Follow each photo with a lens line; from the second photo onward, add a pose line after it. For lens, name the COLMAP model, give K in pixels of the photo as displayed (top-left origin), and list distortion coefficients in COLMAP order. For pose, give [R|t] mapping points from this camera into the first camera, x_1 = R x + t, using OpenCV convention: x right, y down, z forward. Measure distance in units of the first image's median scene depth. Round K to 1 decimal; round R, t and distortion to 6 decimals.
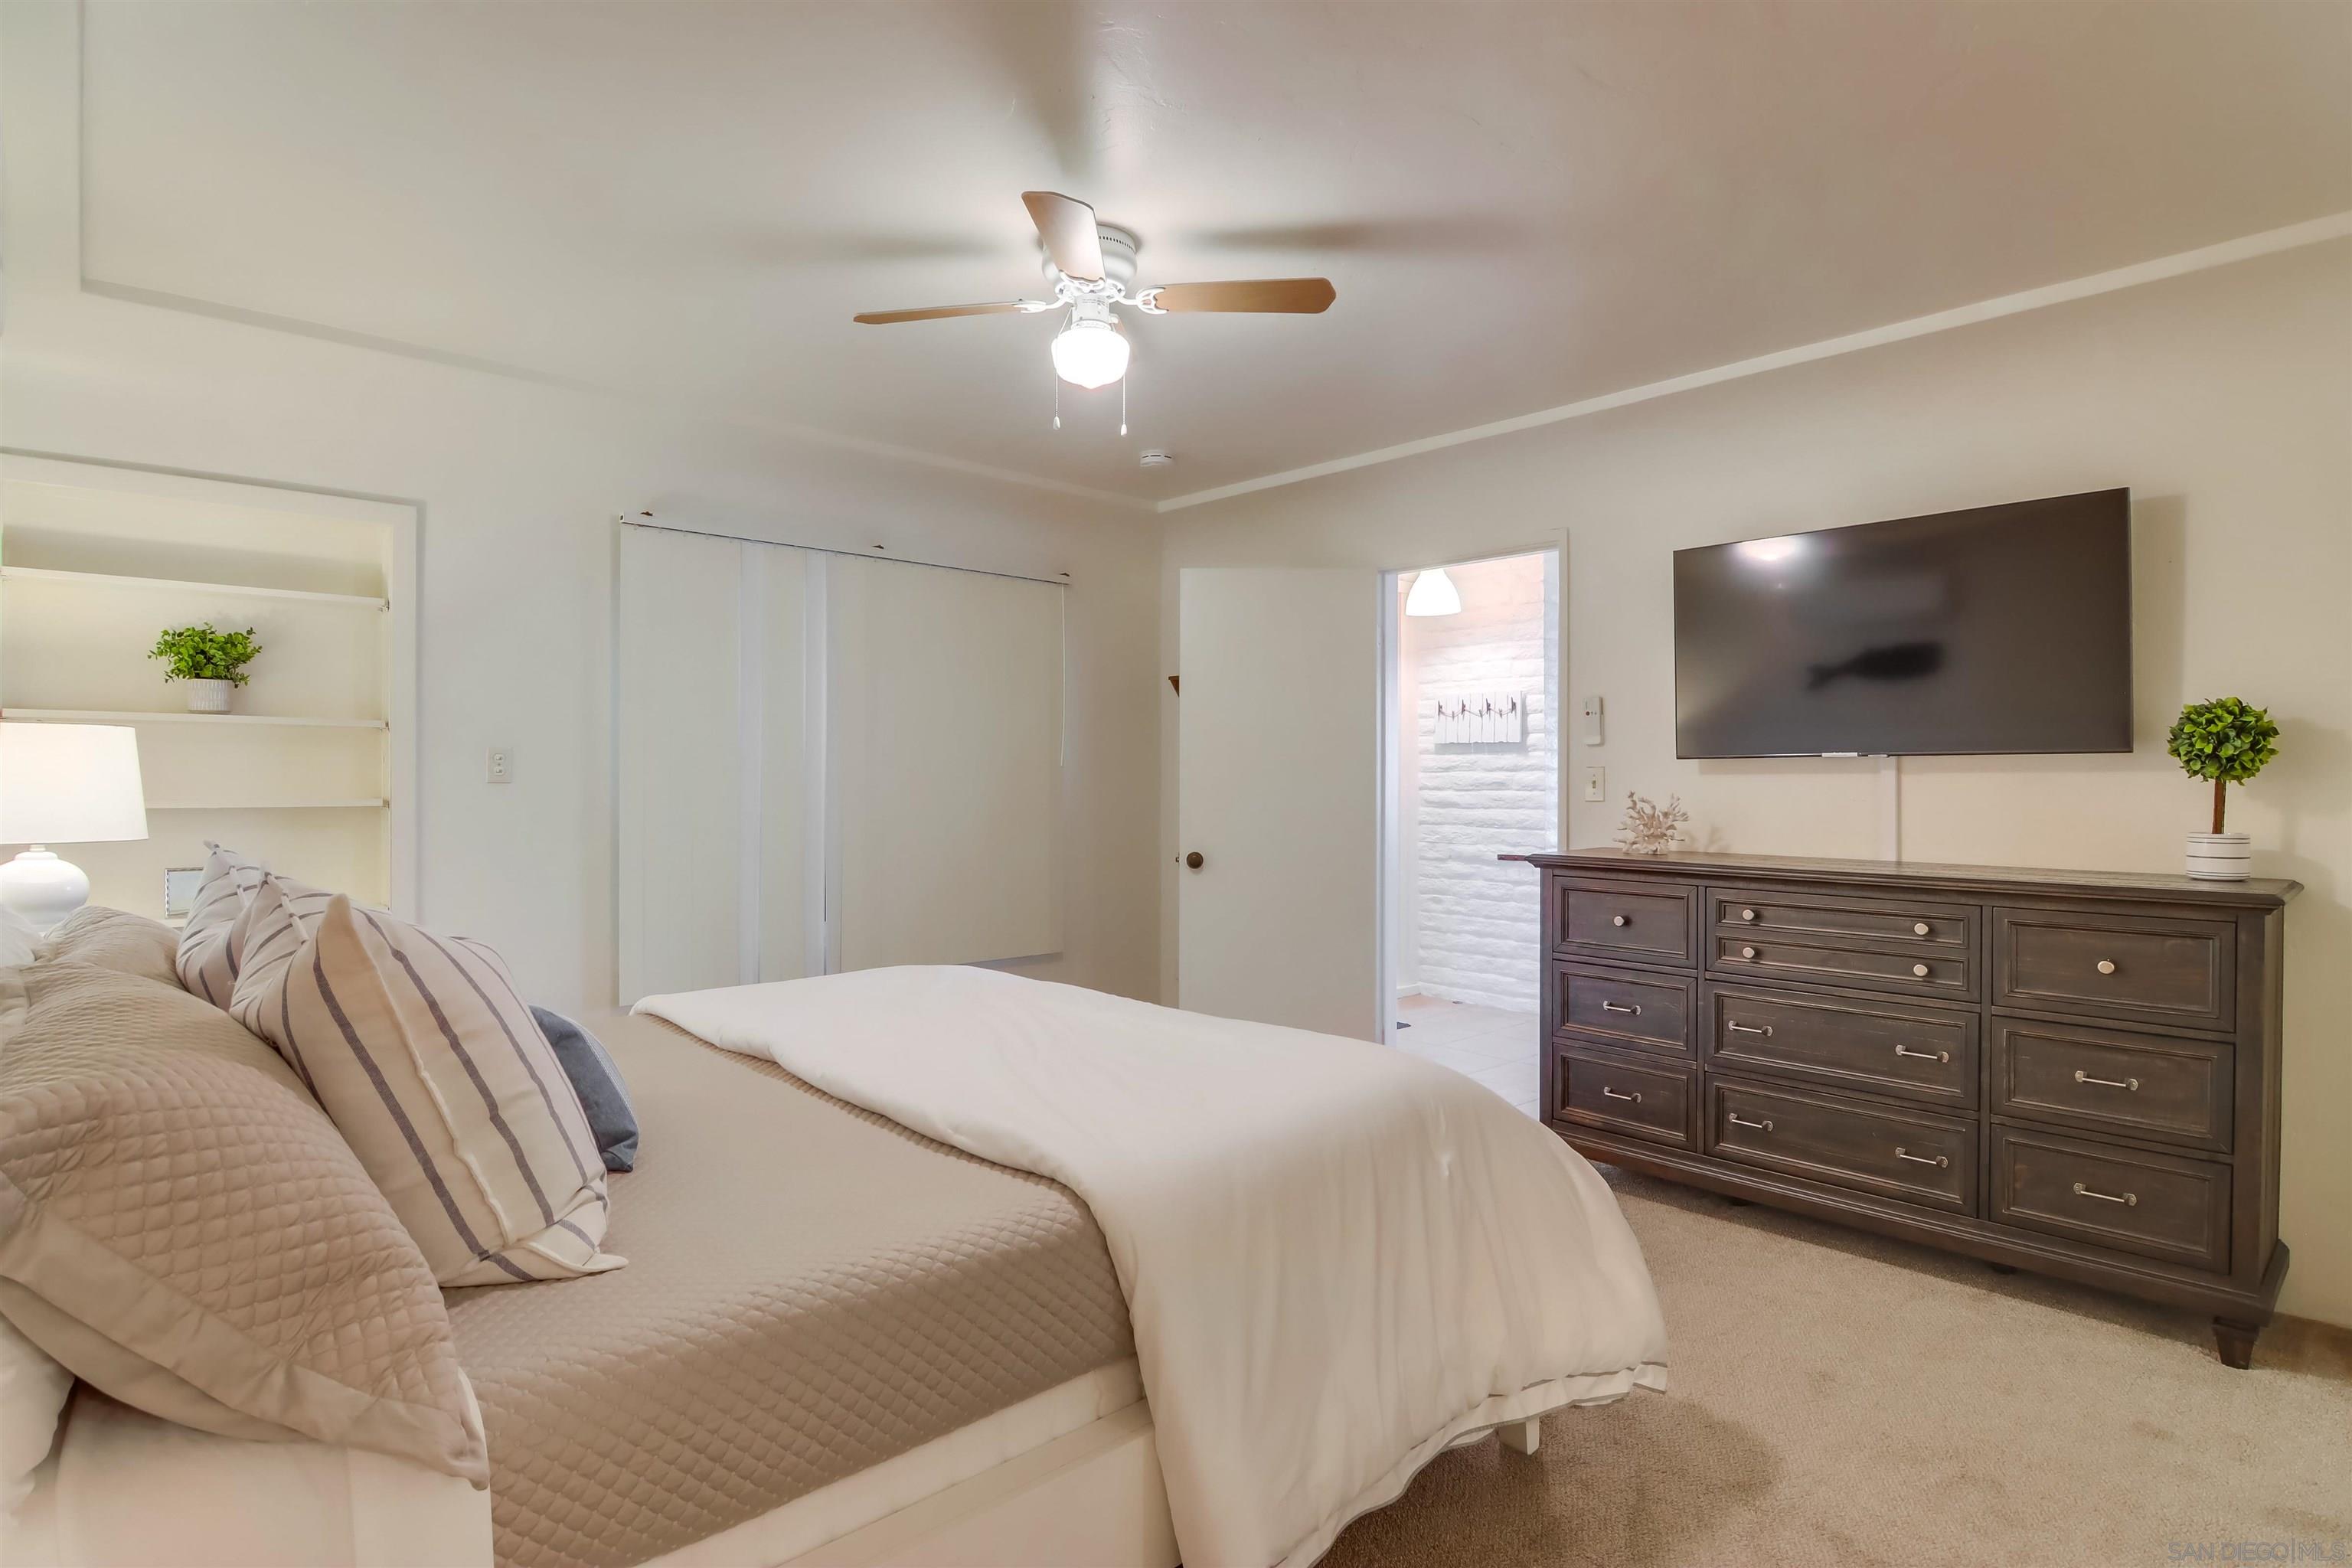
lens RADIAL K [[1198.1, 0, 1179.2], [0, 1198.1, 784.3], [0, 0, 1]] dist [-0.001494, -0.012874]
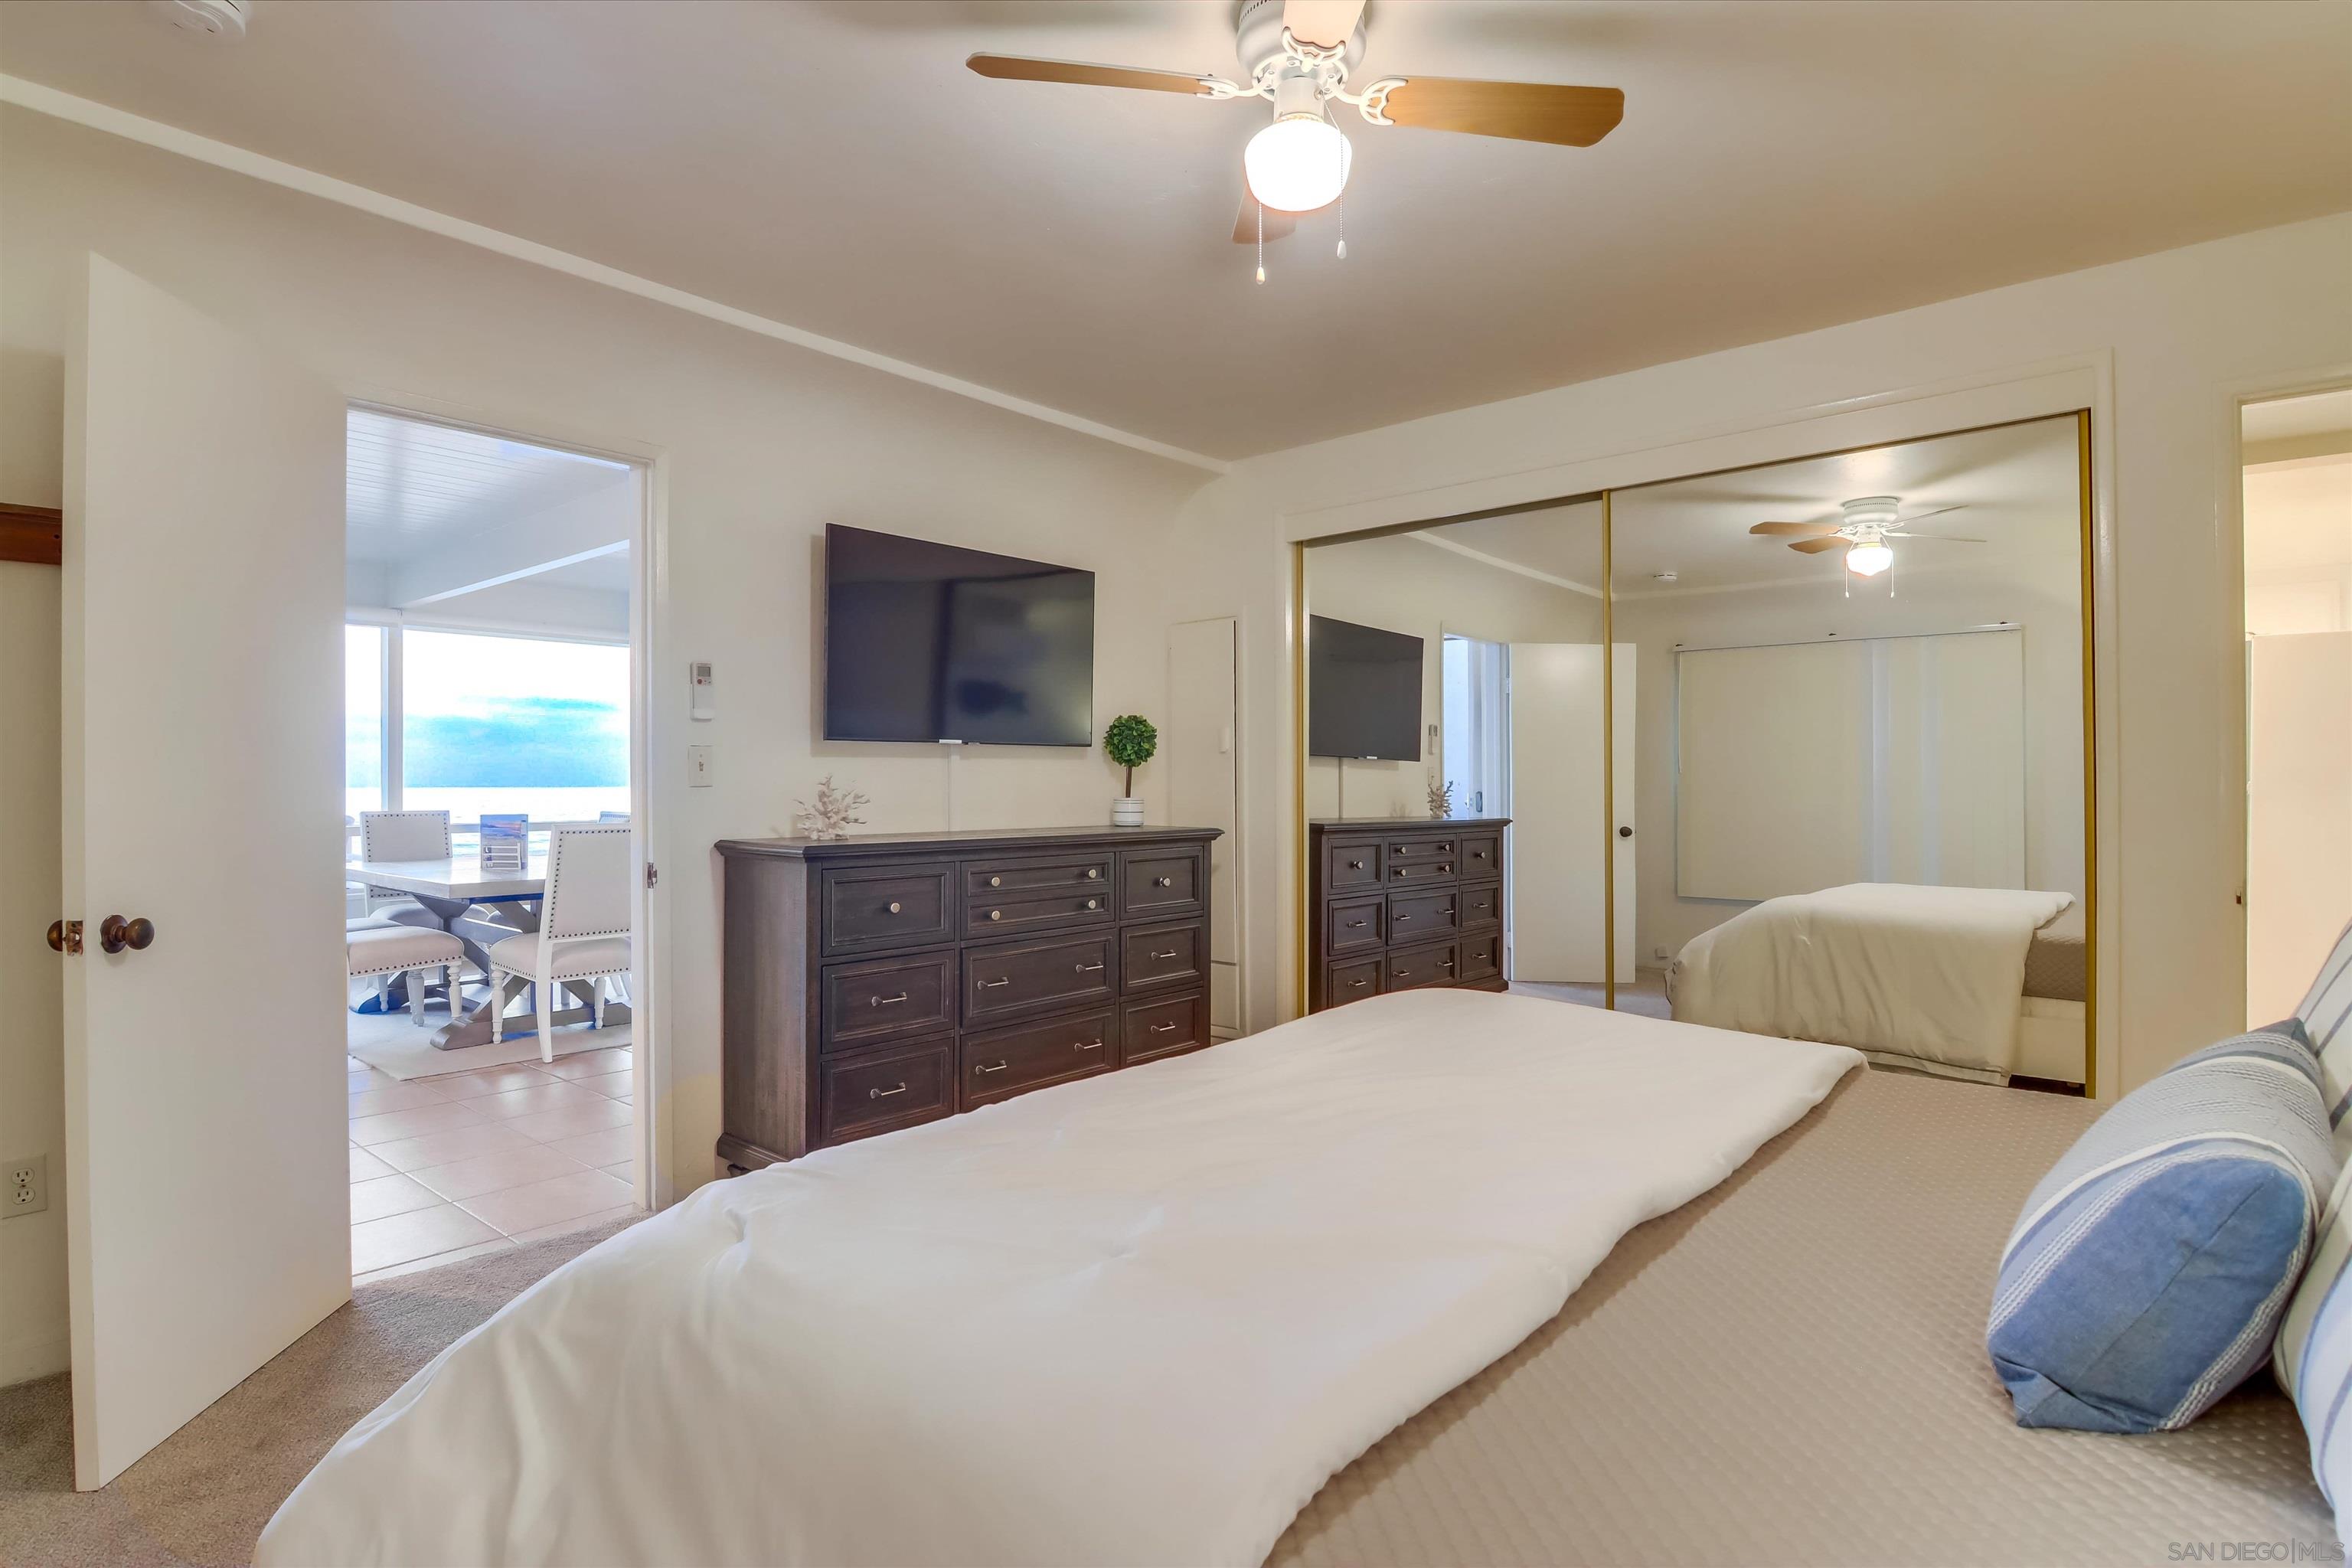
lens RADIAL K [[1218.0, 0, 1185.3], [0, 1218.0, 772.0], [0, 0, 1]] dist [0.002424, -0.014720]
pose [[-0.105236, 0.000692, 0.994447, -0.708500], [0.001000, 0.999999, -0.000590, 0.005842], [-0.994447, 0.000932, -0.105237, 0.973905]]
